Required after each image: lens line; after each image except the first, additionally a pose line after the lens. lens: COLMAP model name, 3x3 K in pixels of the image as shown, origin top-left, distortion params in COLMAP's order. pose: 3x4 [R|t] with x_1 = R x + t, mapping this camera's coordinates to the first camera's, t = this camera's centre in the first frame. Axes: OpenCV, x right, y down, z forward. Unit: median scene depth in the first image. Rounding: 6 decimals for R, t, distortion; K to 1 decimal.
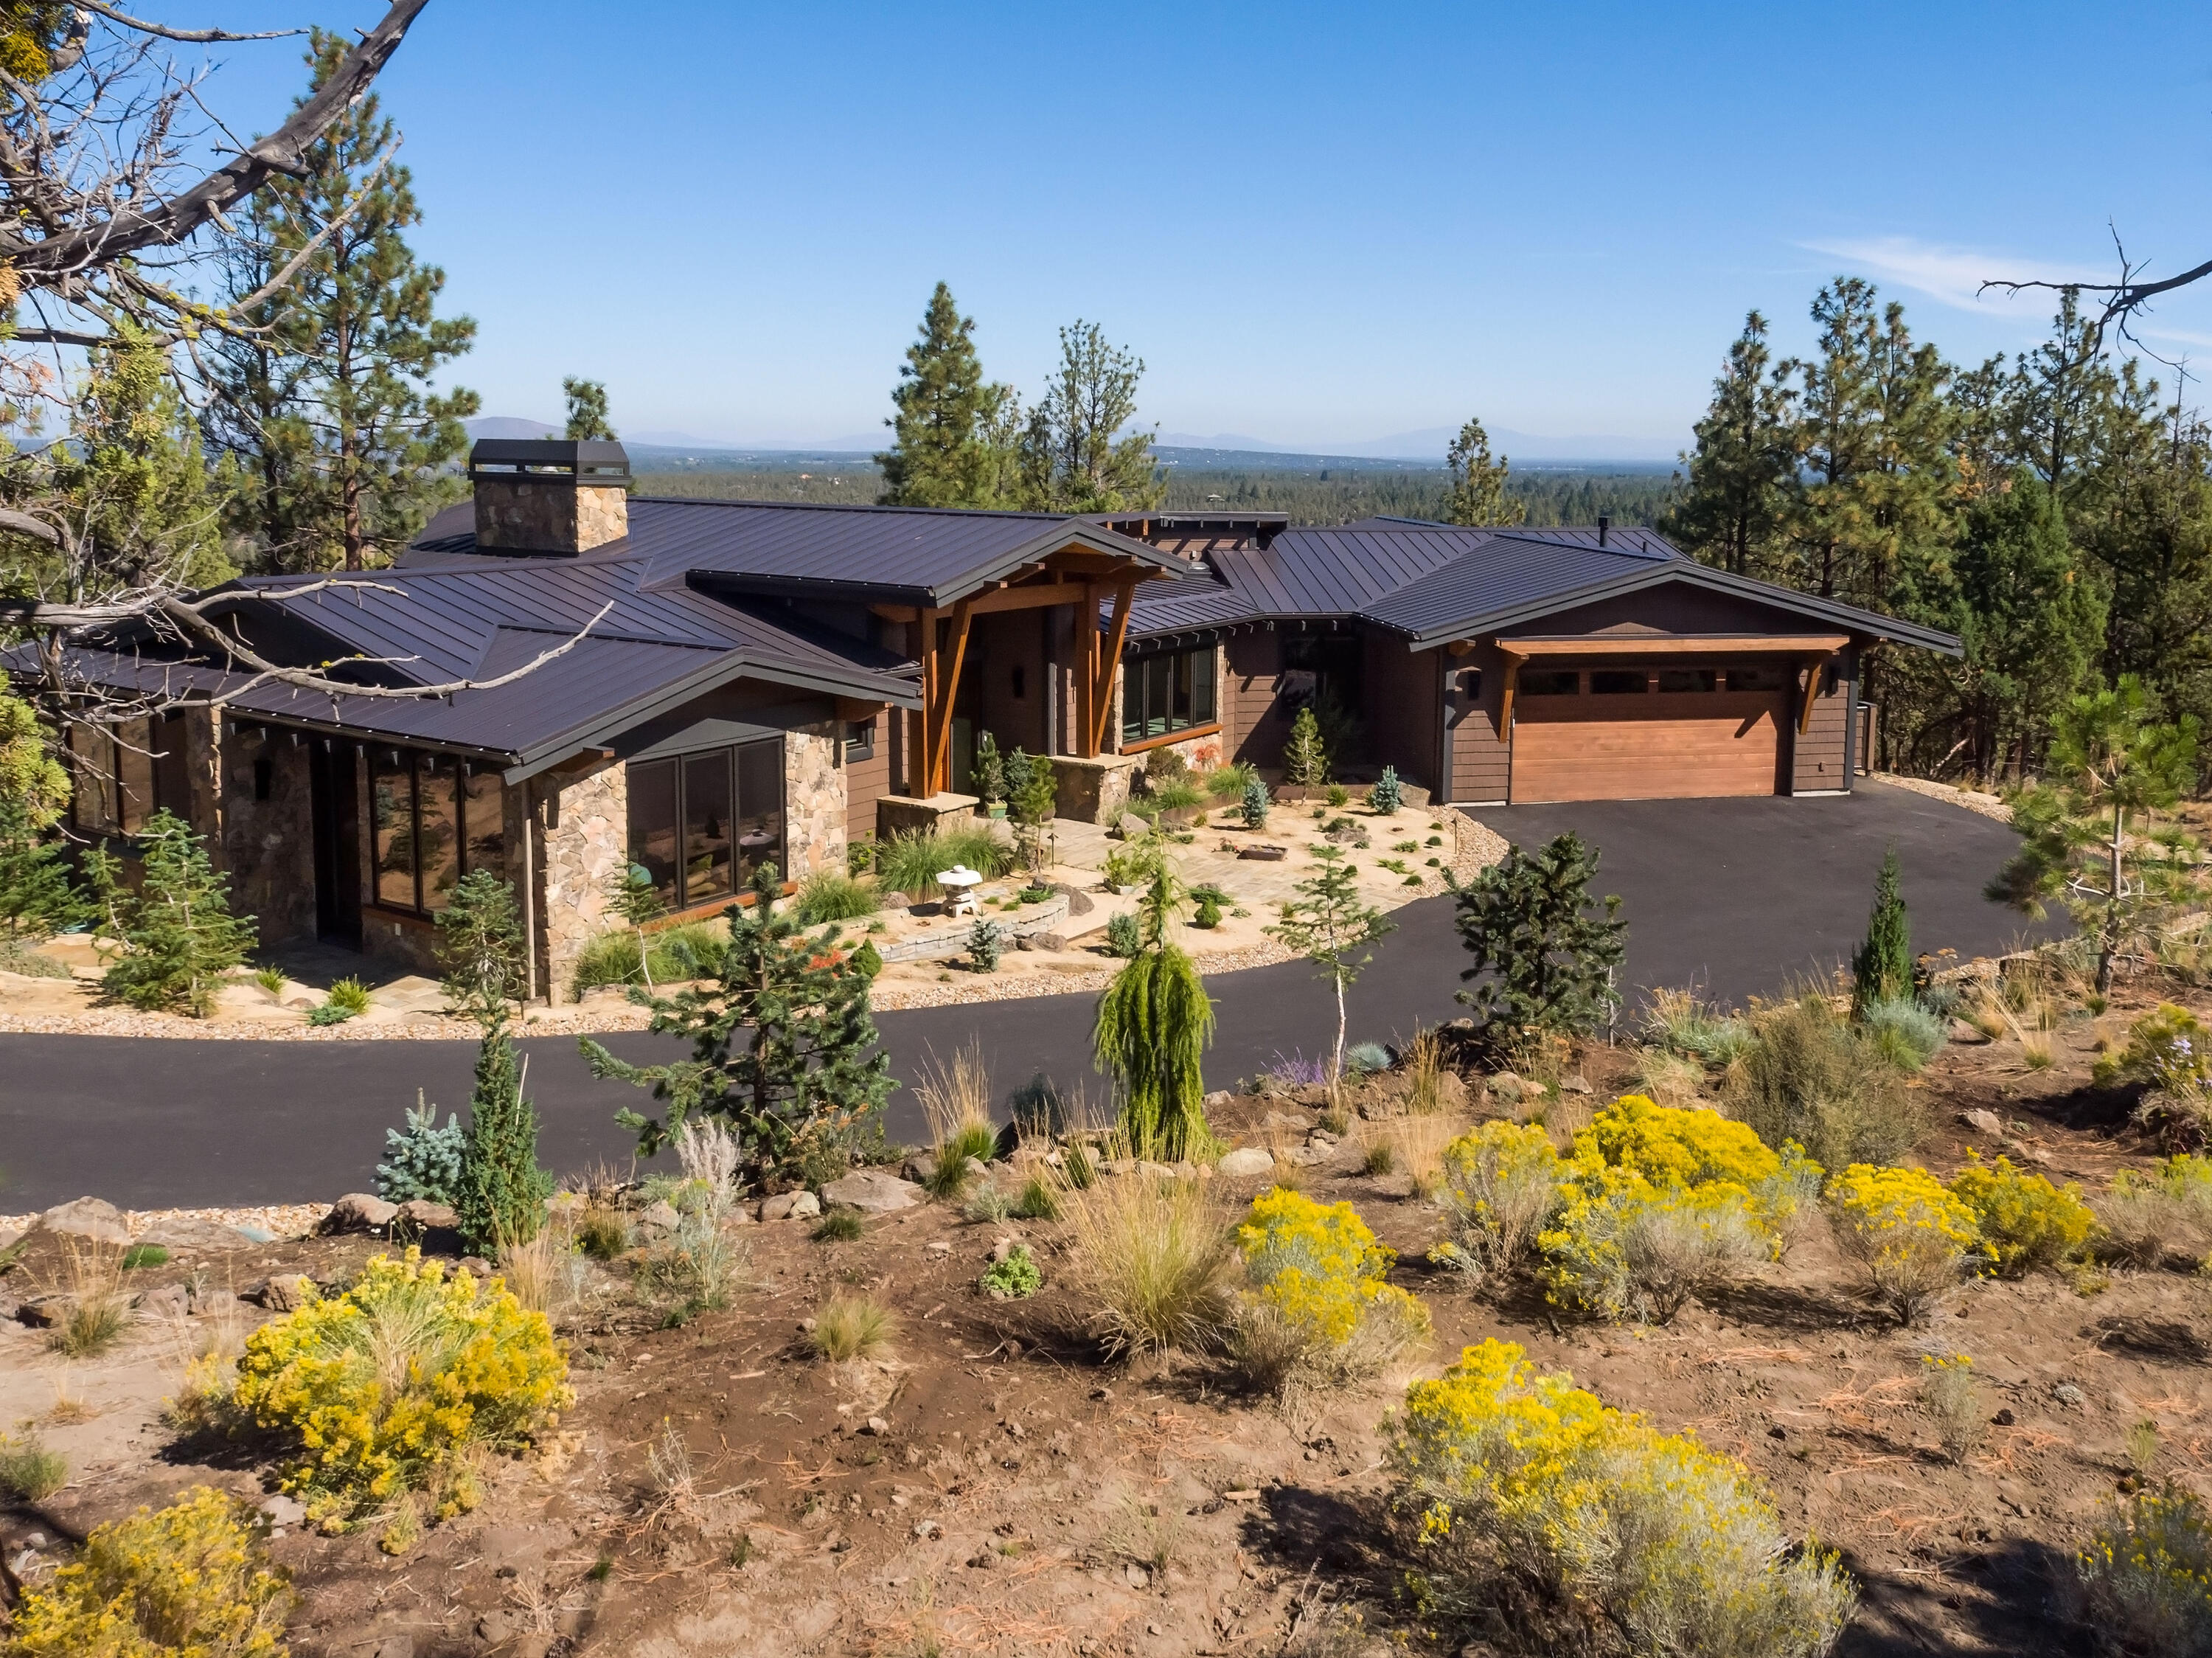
lens RADIAL K [[1788.9, 0, 1106.0], [0, 1788.9, 829.0], [0, 0, 1]] dist [0.005602, 0.007641]
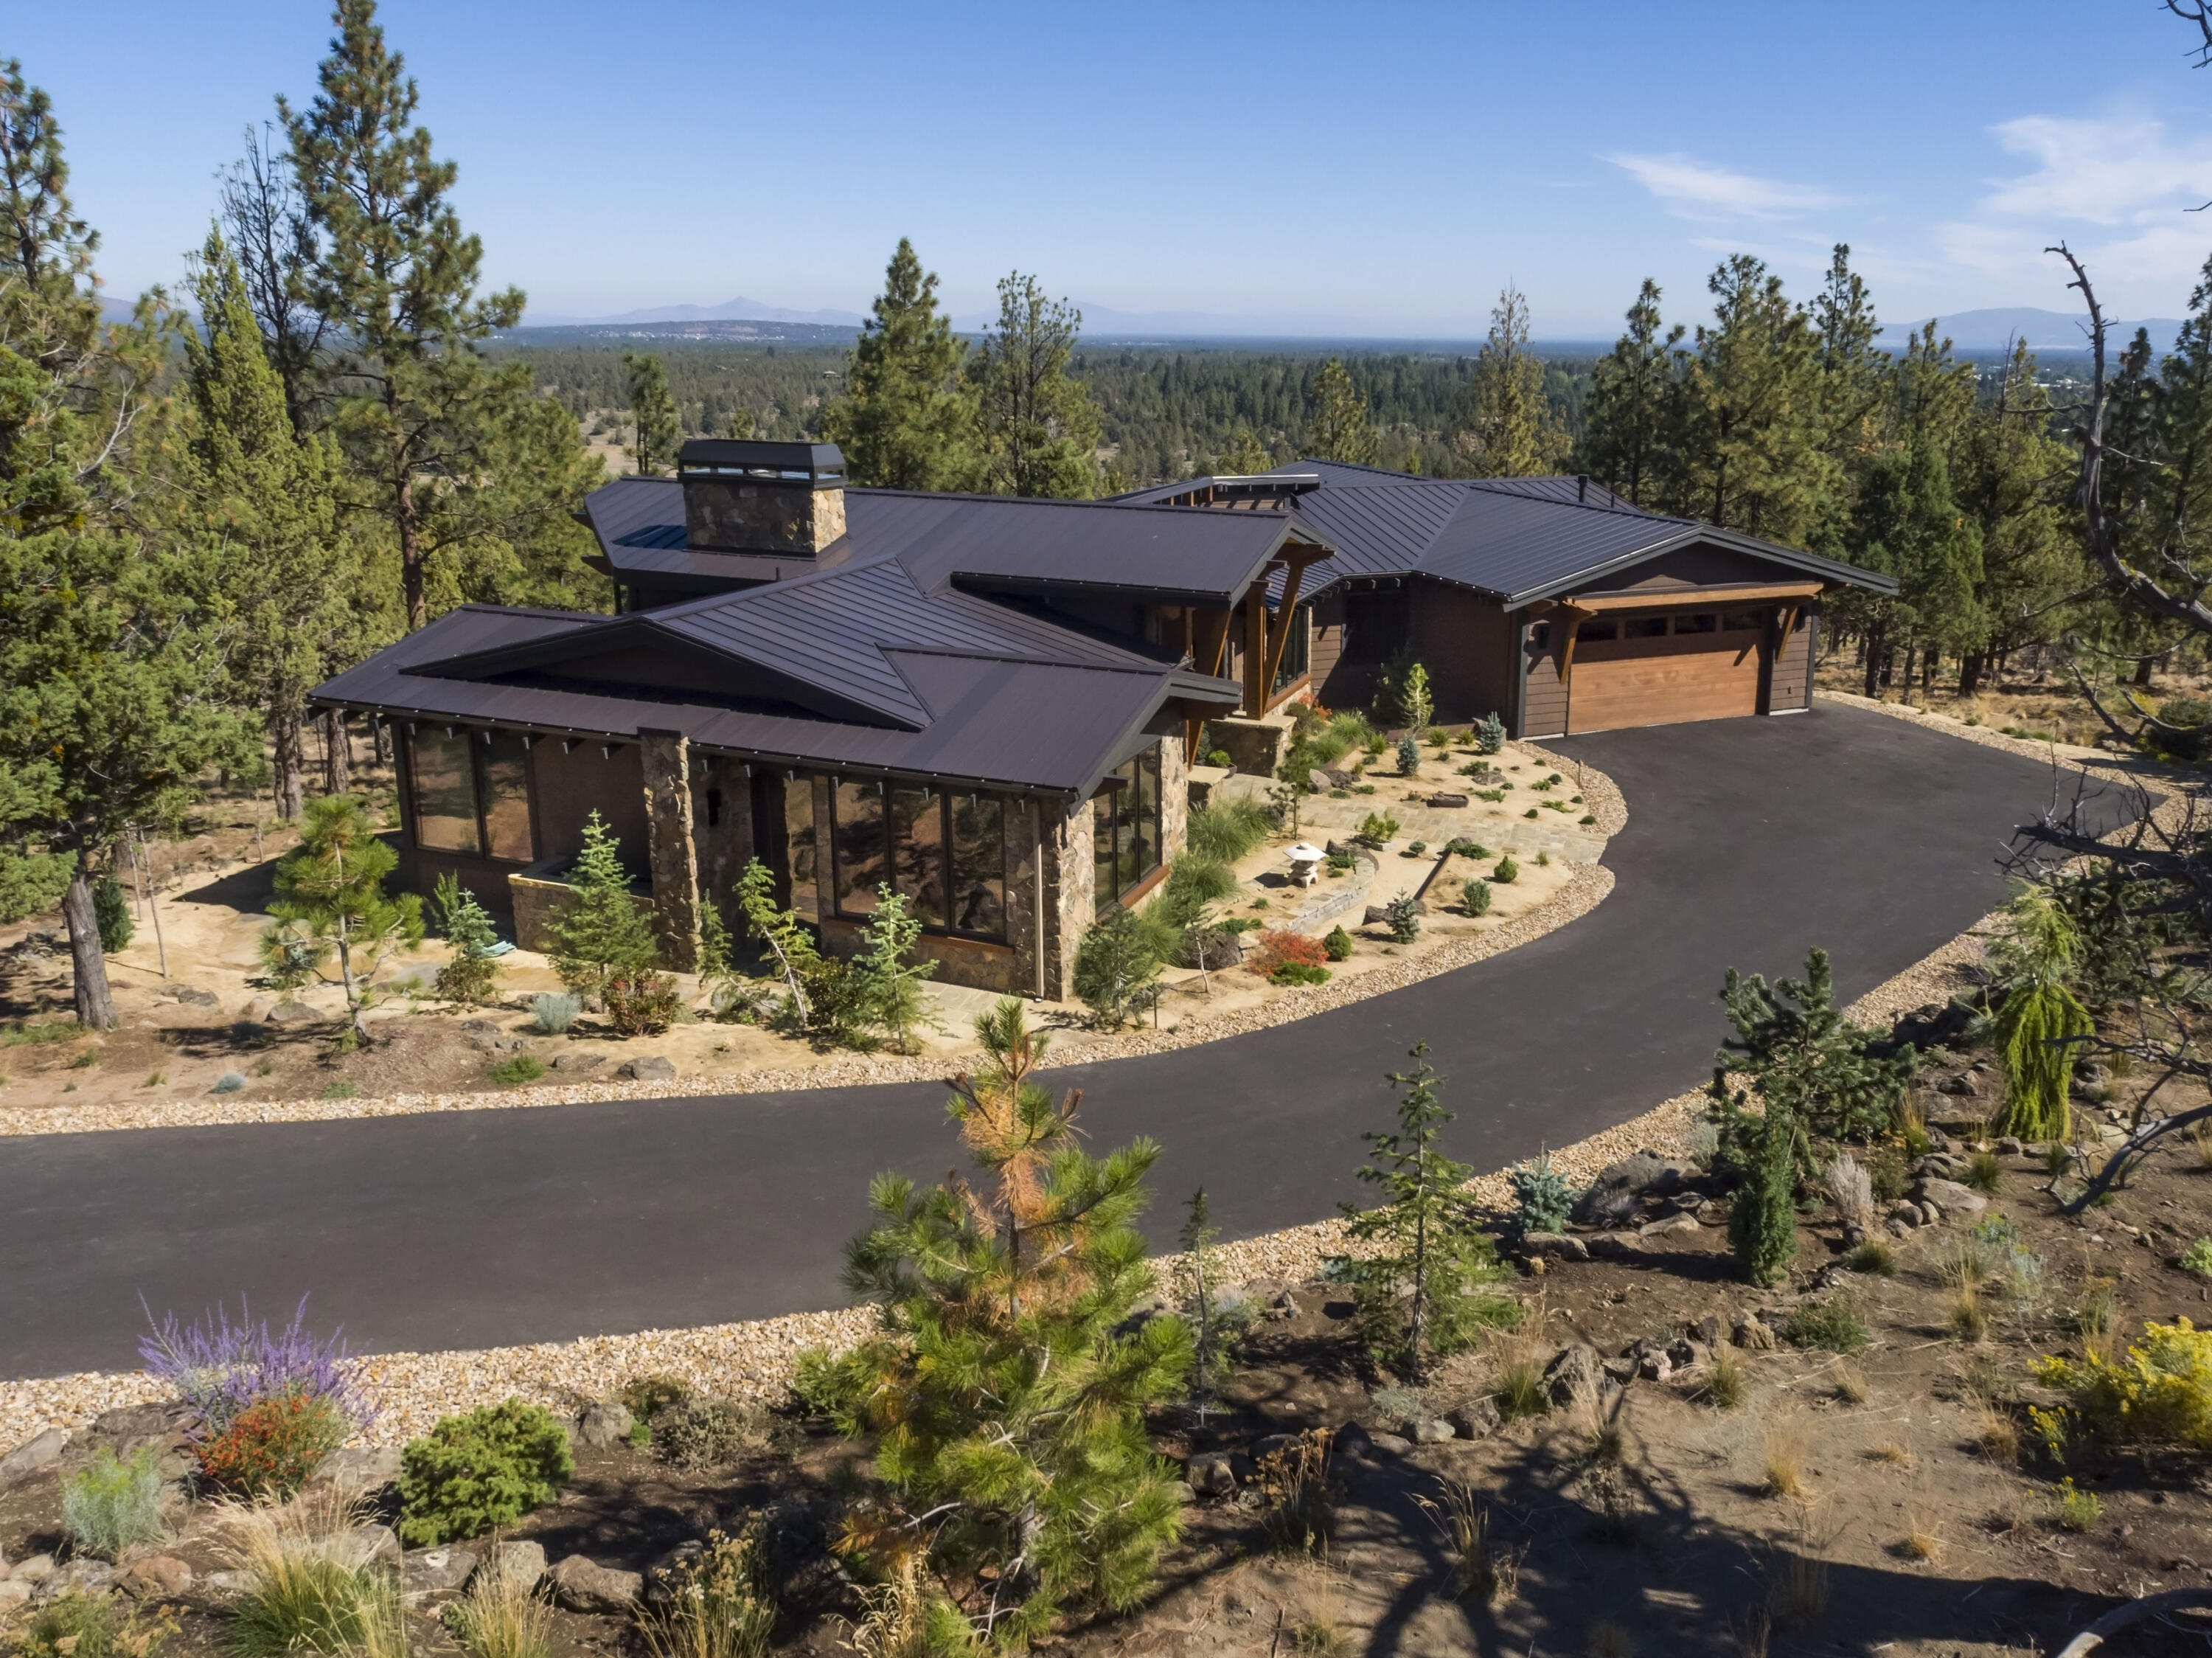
lens RADIAL K [[1661.6, 0, 1035.7], [0, 1661.6, 861.5], [0, 0, 1]] dist [0.012031, -0.001197]
pose [[0.979695, -0.064296, 0.189905, -0.345022], [0.043383, 0.992727, 0.112298, -0.072372], [-0.195744, -0.101780, 0.975359, -0.016497]]
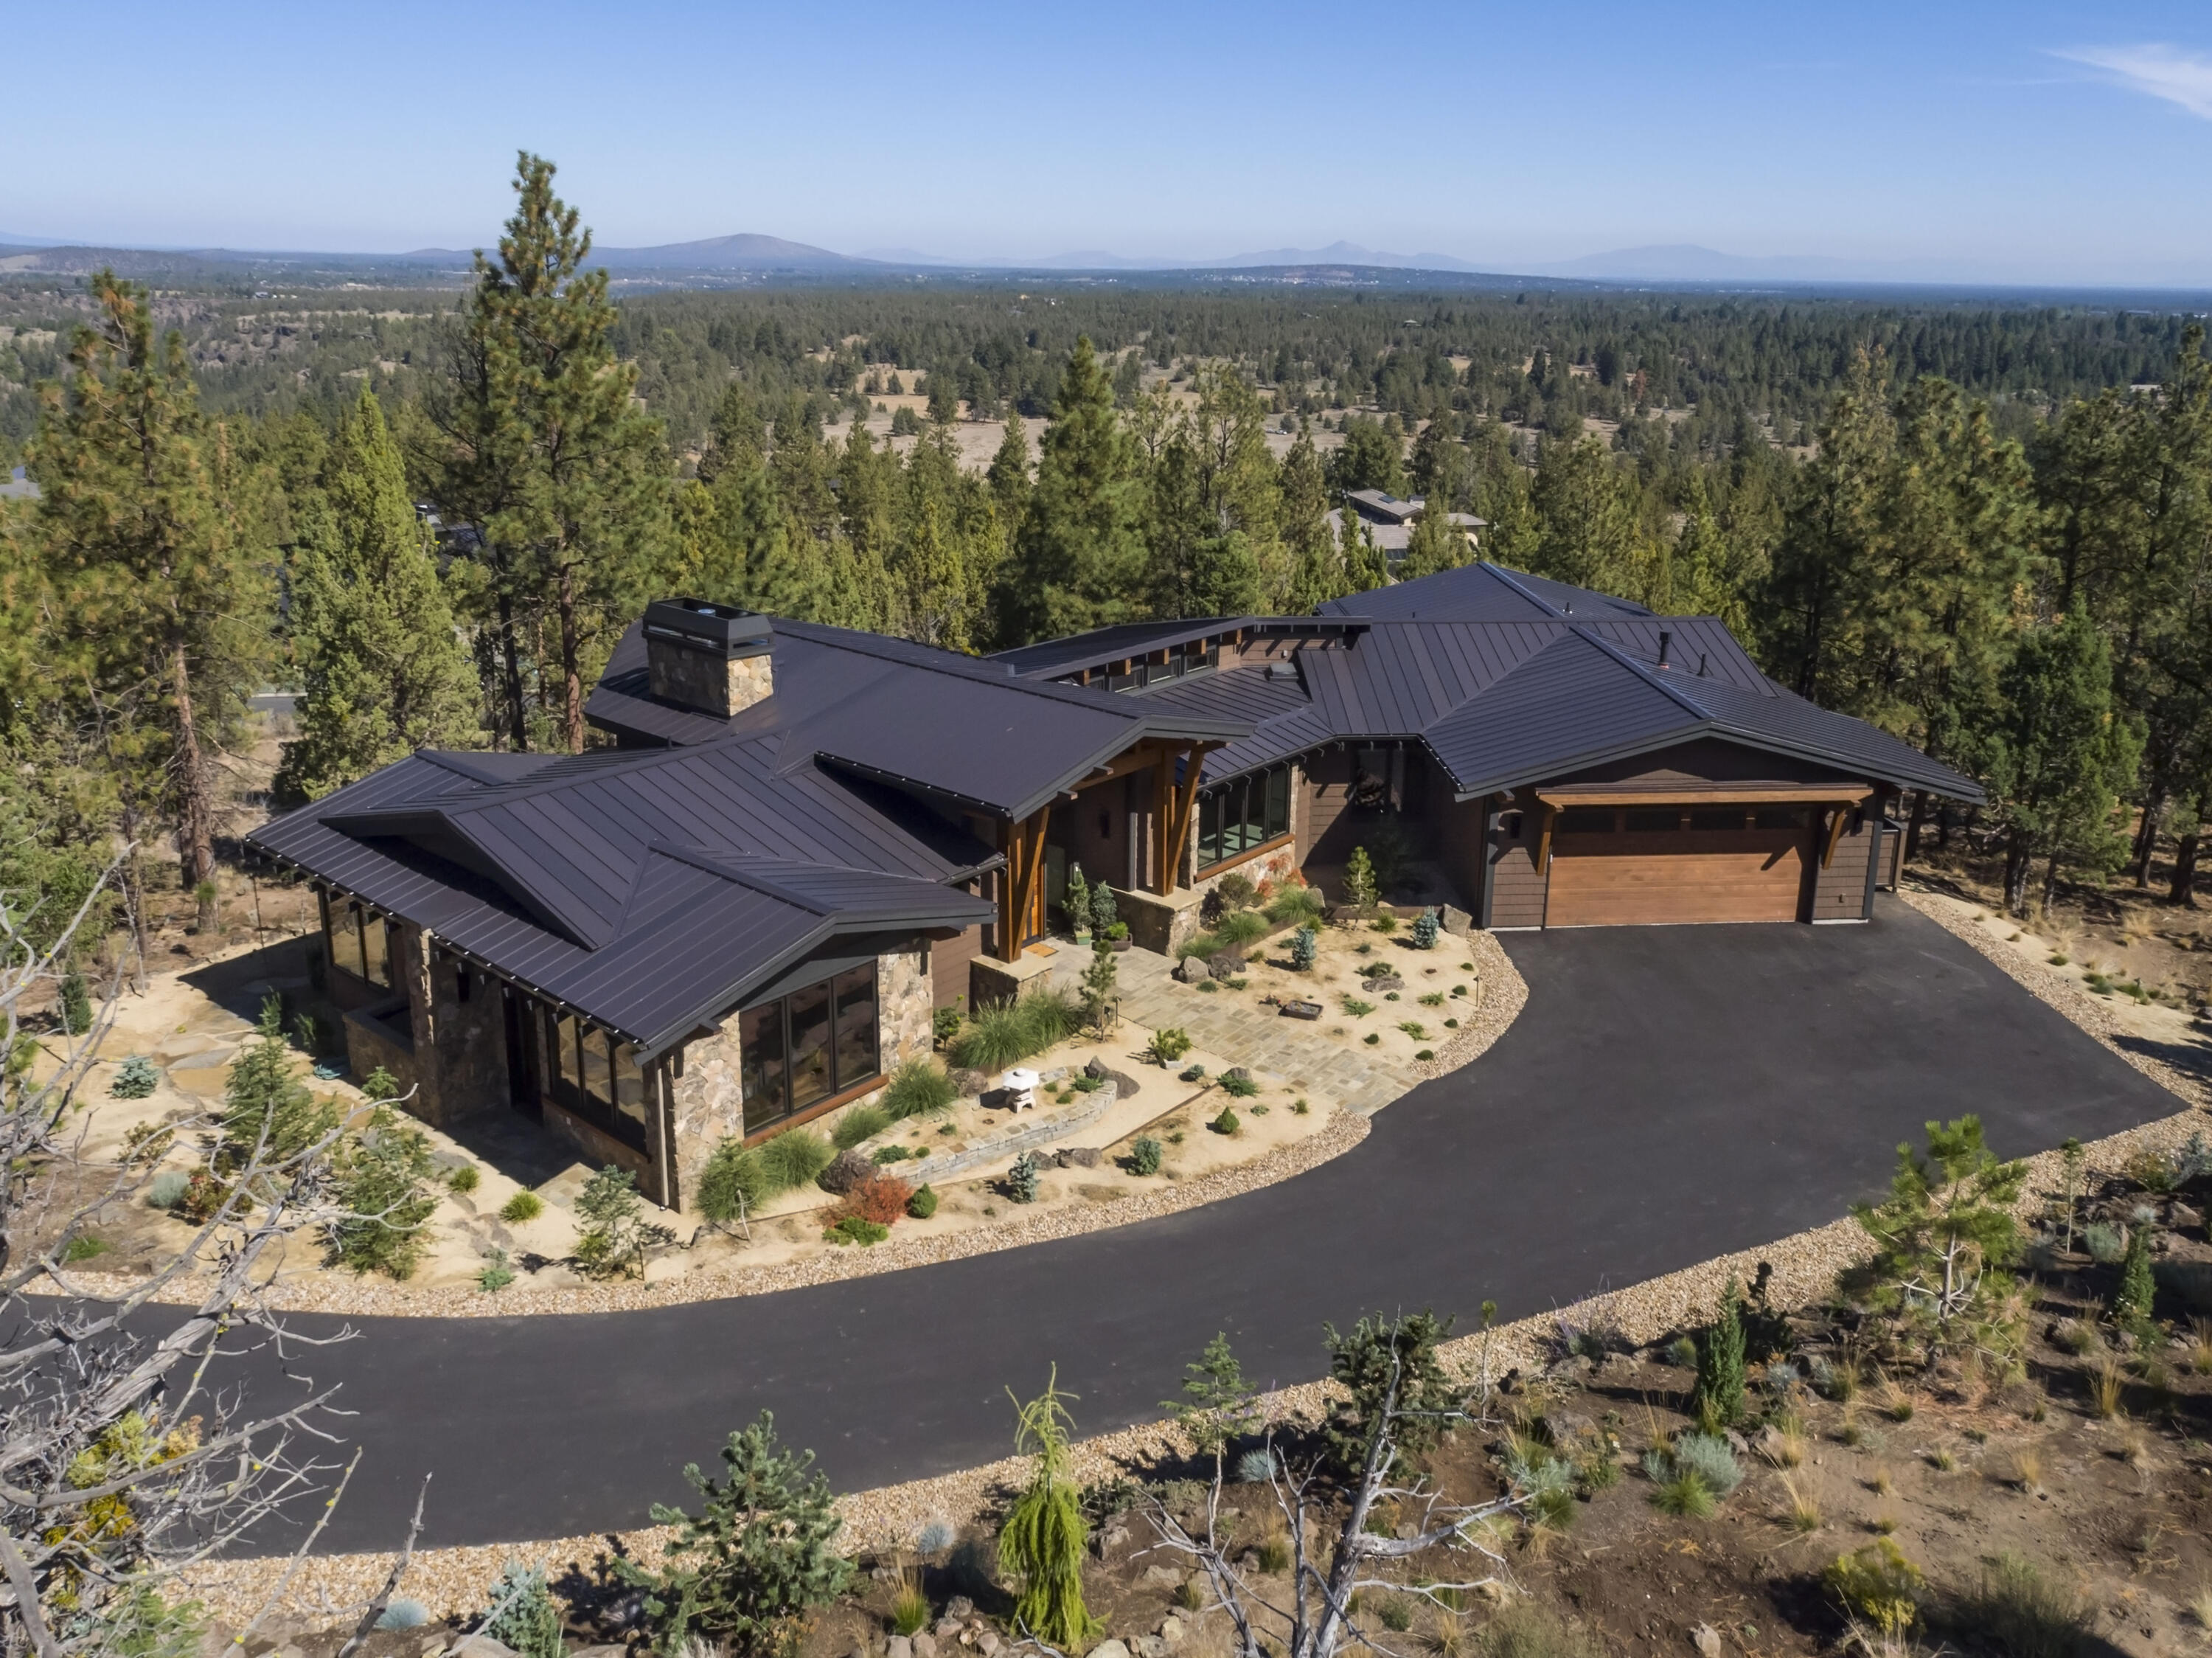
lens RADIAL K [[1656.4, 0, 1106.0], [0, 1656.4, 829.0], [0, 0, 1]] dist [0.006366, 0.001943]
pose [[0.992796, 0.031131, -0.115700, 0.073432], [-0.015963, 0.991414, 0.129781, -0.212620], [0.118747, -0.126999, 0.984769, -0.047578]]
